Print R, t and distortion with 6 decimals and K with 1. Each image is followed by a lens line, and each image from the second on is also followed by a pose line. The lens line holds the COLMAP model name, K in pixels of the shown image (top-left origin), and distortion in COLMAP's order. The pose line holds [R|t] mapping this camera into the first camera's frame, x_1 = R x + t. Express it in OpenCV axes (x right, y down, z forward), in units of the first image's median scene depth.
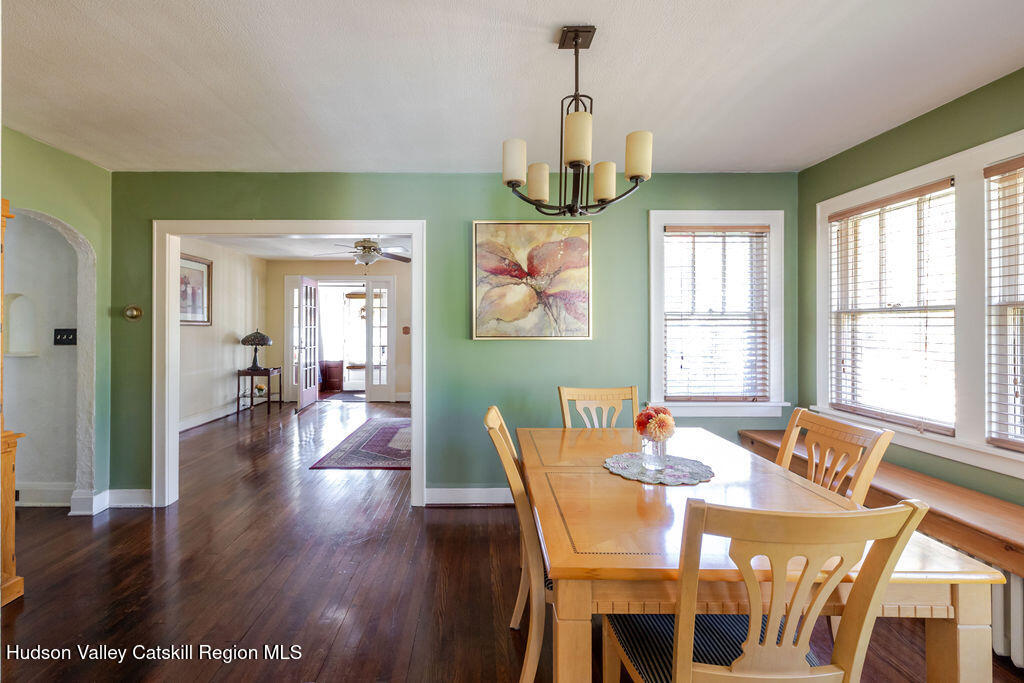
lens RADIAL K [[450.9, 0, 482.6], [0, 450.9, 325.1], [0, 0, 1]] dist [-0.001081, 0.000192]
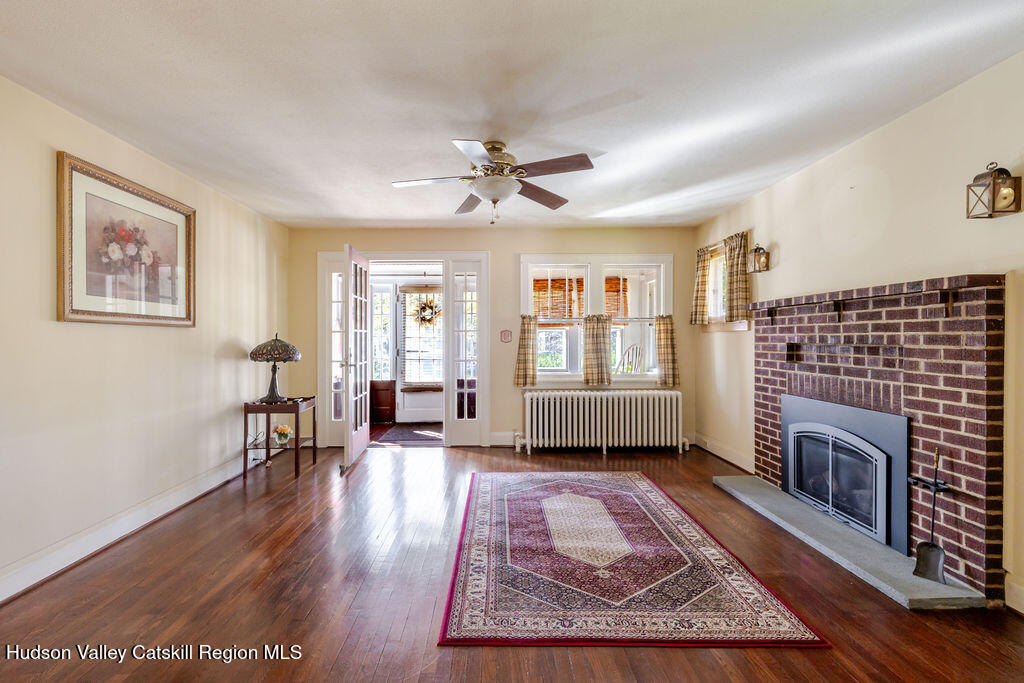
lens RADIAL K [[450.9, 0, 503.2], [0, 450.9, 336.8], [0, 0, 1]] dist [-0.001081, 0.000192]
pose [[0.999908, -0.003922, 0.013015, -0.210708], [0.003880, 0.999987, 0.003281, 0.012042], [-0.013028, -0.003230, 0.999910, 0.405055]]
